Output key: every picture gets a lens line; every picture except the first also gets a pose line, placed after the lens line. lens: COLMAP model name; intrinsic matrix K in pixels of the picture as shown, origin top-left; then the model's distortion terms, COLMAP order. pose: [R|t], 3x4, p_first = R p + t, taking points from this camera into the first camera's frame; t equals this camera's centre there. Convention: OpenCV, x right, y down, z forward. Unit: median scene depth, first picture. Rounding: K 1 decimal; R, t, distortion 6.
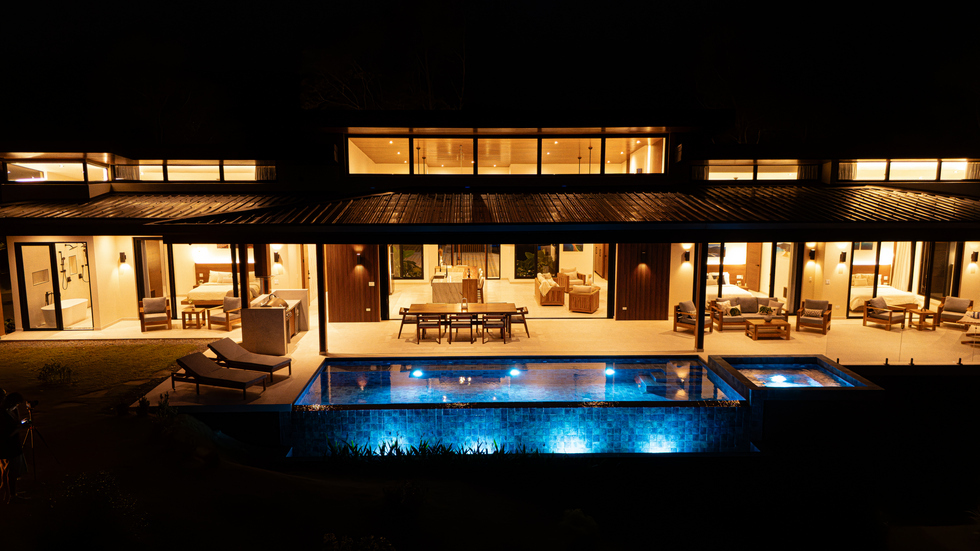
lens RADIAL K [[717.5, 0, 487.7], [0, 717.5, 270.5], [0, 0, 1]] dist [0.060520, -0.025777]
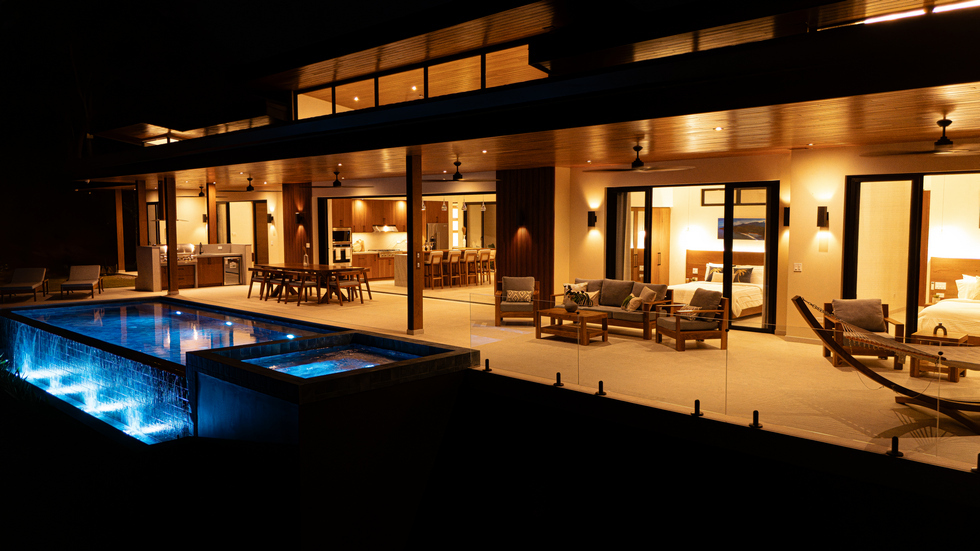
lens RADIAL K [[717.5, 0, 493.6], [0, 717.5, 276.2], [0, 0, 1]] dist [0.060520, -0.025777]
pose [[0.699482, 0.055890, -0.712462, 0.707155], [-0.108742, 0.993652, -0.028813, 0.061639], [0.706329, 0.097628, 0.701119, 0.517570]]
